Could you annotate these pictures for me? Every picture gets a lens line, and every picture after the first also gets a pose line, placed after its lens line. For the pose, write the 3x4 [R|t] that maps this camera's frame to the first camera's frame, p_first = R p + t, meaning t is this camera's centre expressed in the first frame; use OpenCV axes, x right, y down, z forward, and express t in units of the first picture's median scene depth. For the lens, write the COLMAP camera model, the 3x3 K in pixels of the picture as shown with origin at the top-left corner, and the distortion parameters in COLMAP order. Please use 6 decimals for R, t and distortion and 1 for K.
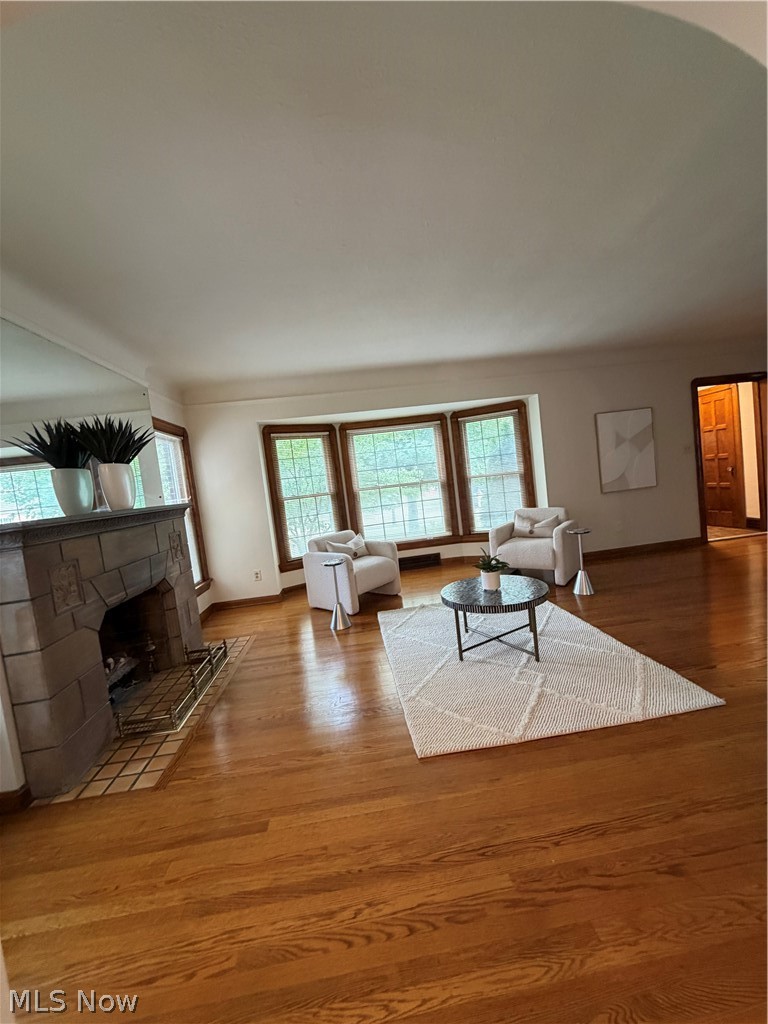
lens RADIAL K [[408.6, 0, 380.1], [0, 408.6, 509.8], [0, 0, 1]] dist [0.001654, -0.000823]
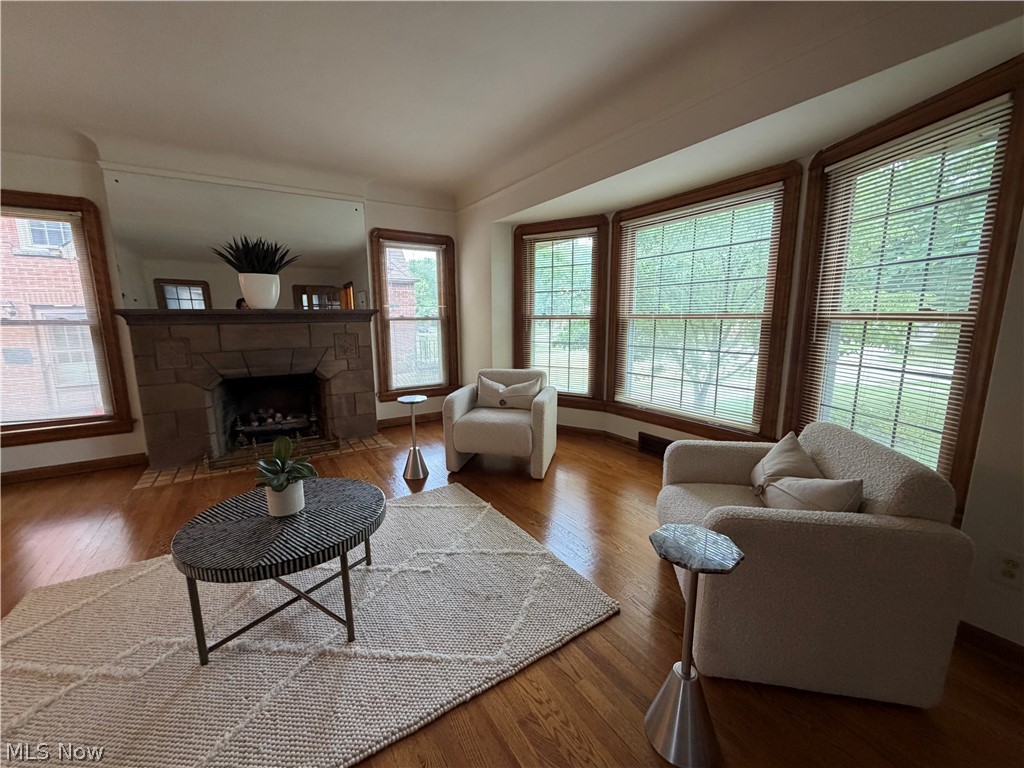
lens RADIAL K [[408.6, 0, 505.8], [0, 408.6, 379.7], [0, 0, 1]] dist [0.001654, -0.000823]
pose [[0.452234, 0.245142, -0.857549, 0.479406], [-0.104271, 0.969424, 0.222135, -0.080983], [0.885783, -0.011040, 0.463968, 0.562579]]
